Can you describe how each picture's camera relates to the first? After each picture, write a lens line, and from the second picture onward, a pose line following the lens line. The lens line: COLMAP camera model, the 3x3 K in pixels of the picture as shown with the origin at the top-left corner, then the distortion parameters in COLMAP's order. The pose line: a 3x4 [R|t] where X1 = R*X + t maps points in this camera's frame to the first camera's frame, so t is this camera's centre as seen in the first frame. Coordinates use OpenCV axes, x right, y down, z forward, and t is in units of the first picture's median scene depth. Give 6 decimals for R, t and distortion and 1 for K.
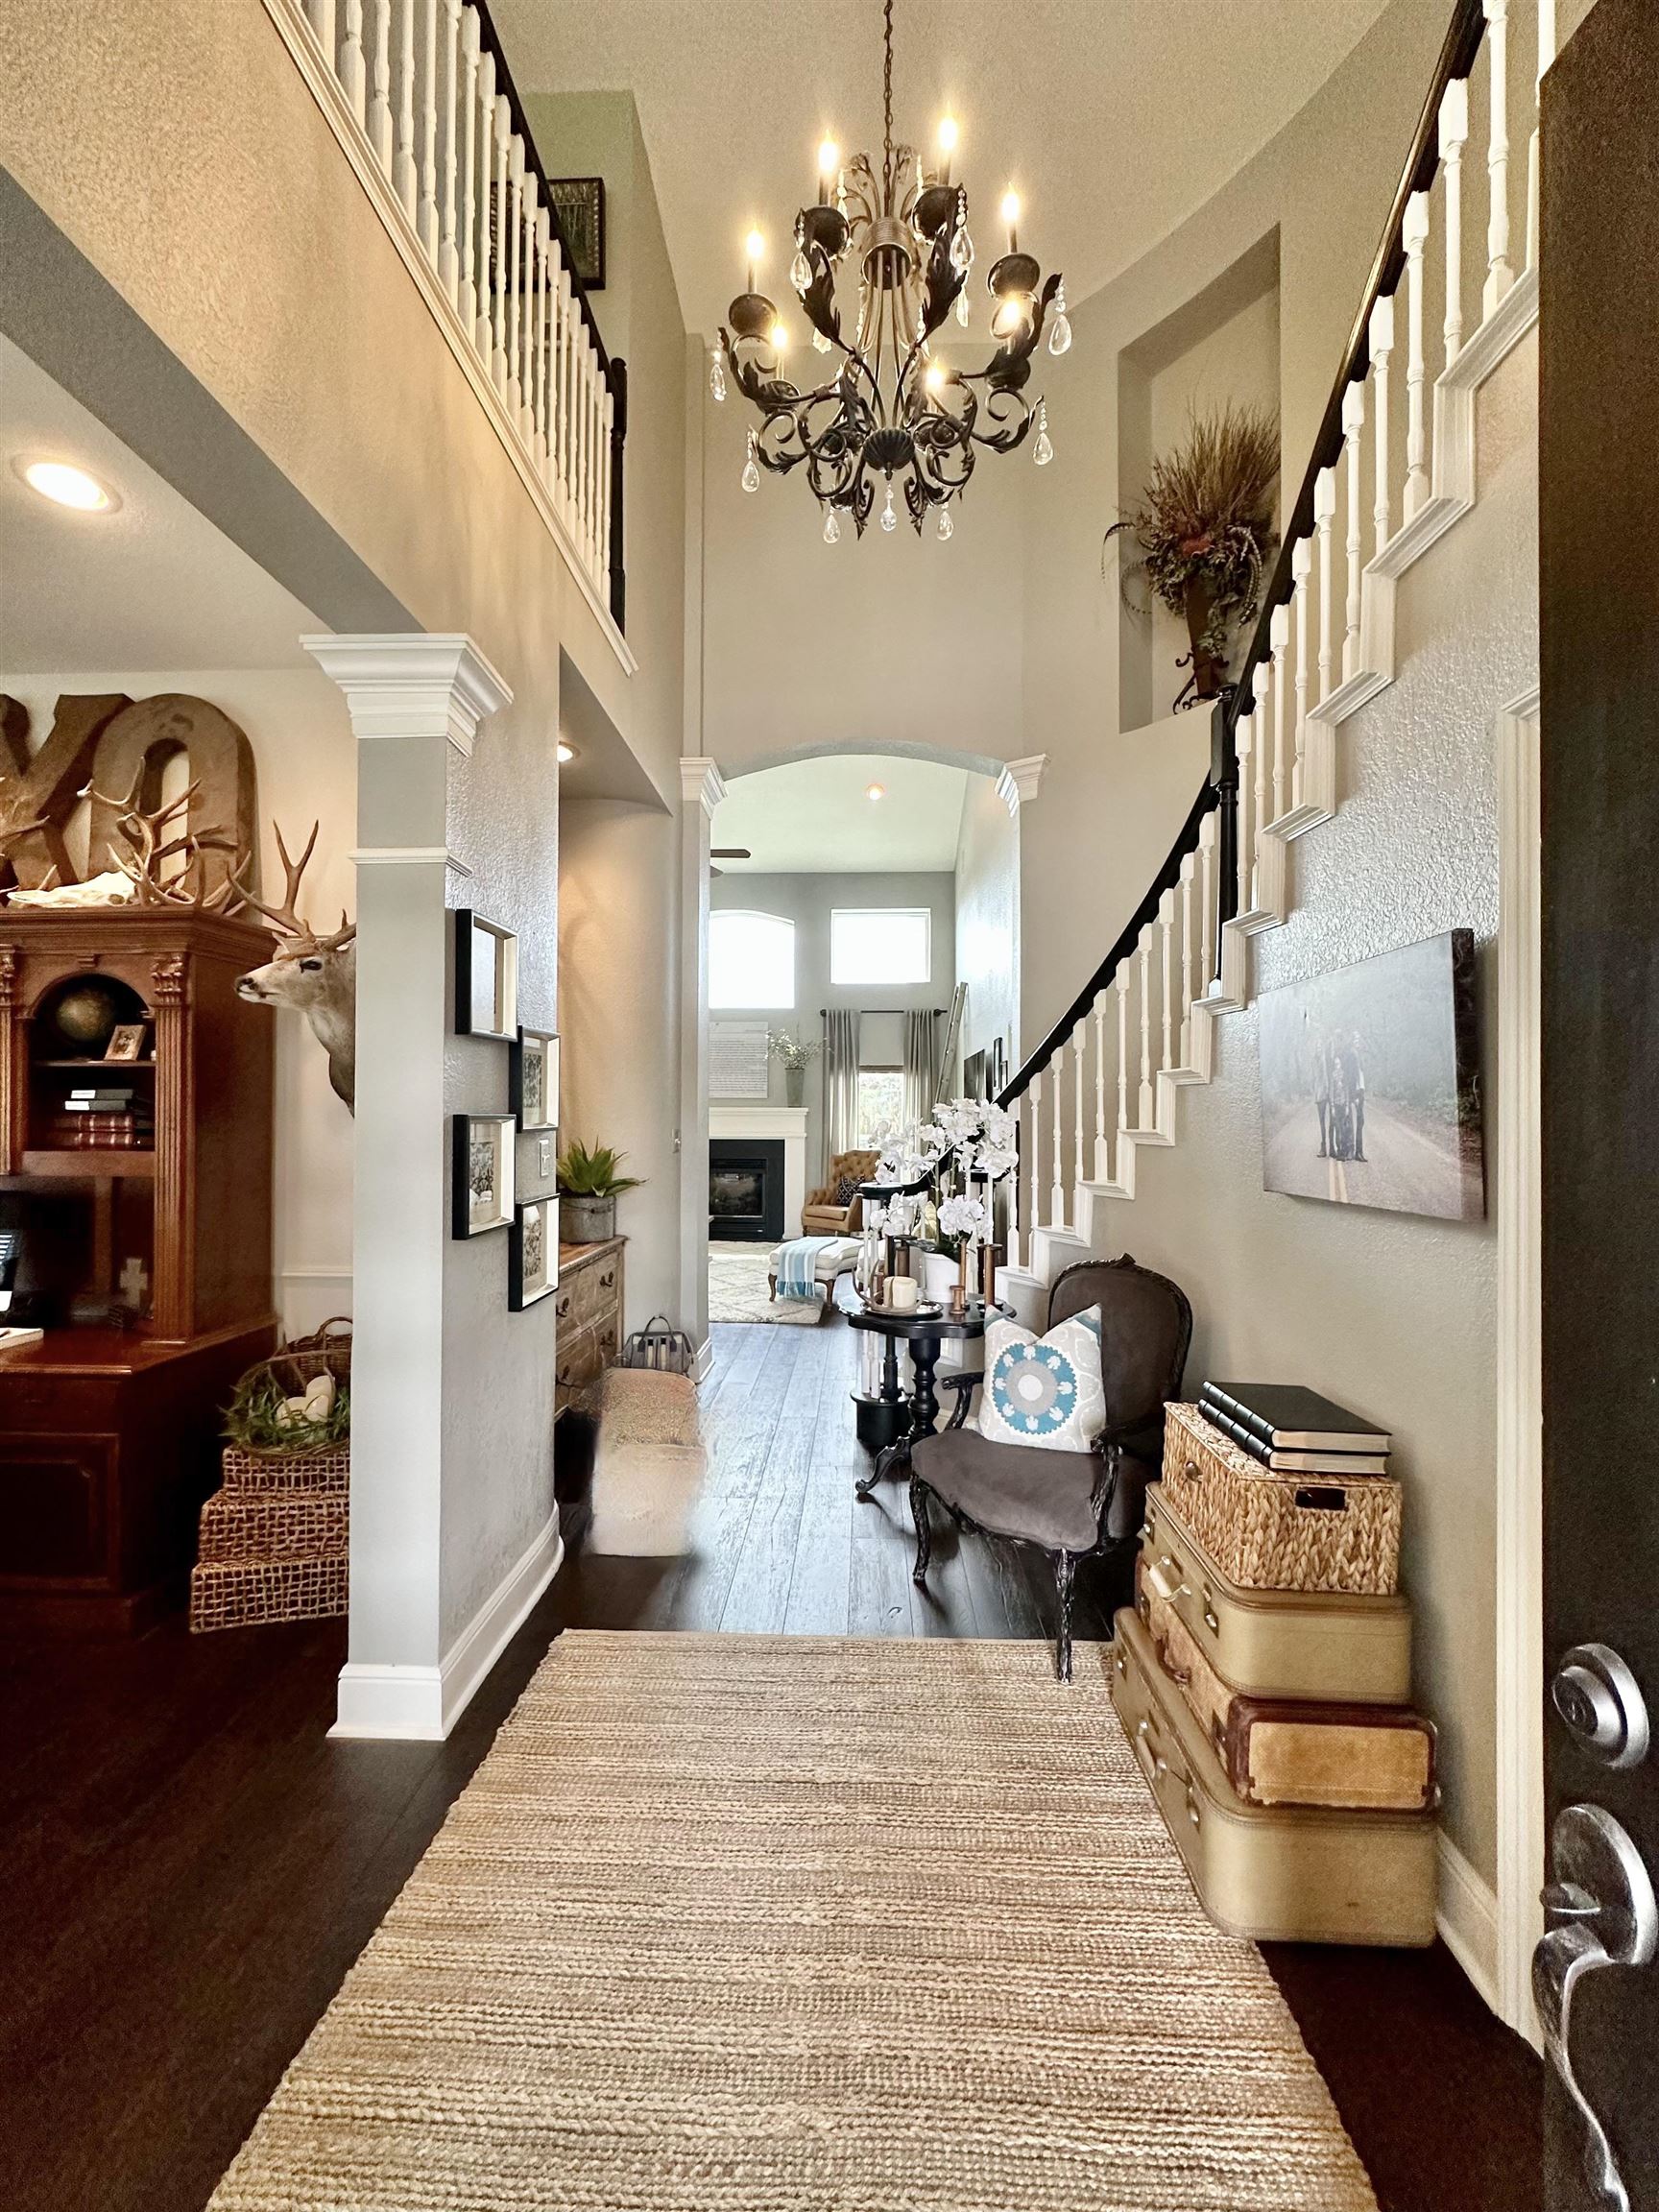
lens RADIAL K [[882.7, 0, 829.5], [0, 882.7, 1106.0], [0, 0, 1]] dist [-0.000128, -0.000032]
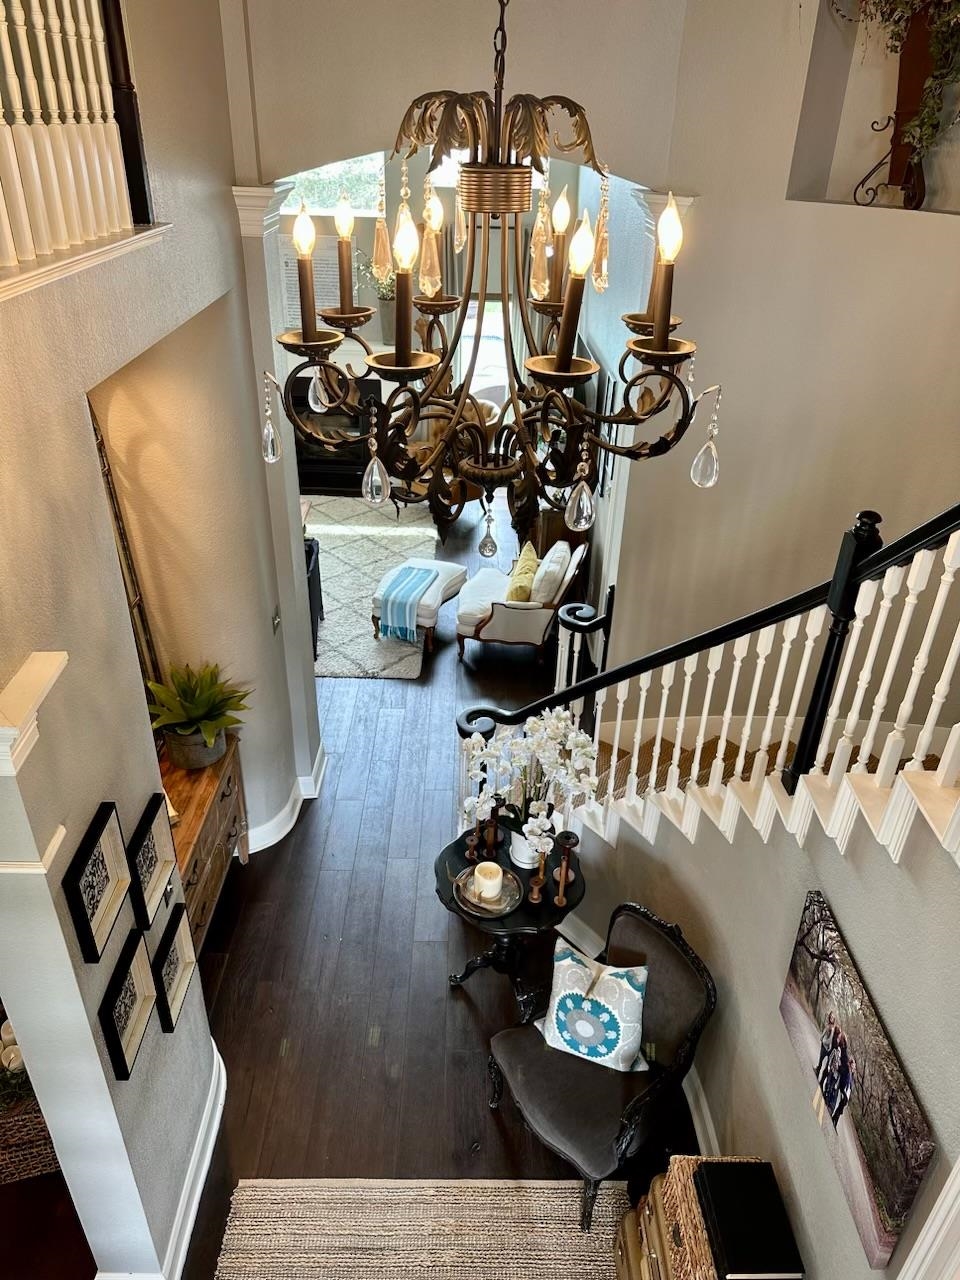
lens RADIAL K [[890.8, 0, 480.0], [0, 890.8, 640.0], [0, 0, 1]] dist [0.006066, 0.002133]
pose [[0.998688, -0.004781, 0.050991, 0.012995], [-0.021917, 0.859954, 0.509900, -0.824591], [-0.046288, -0.510349, 0.858721, 0.184896]]
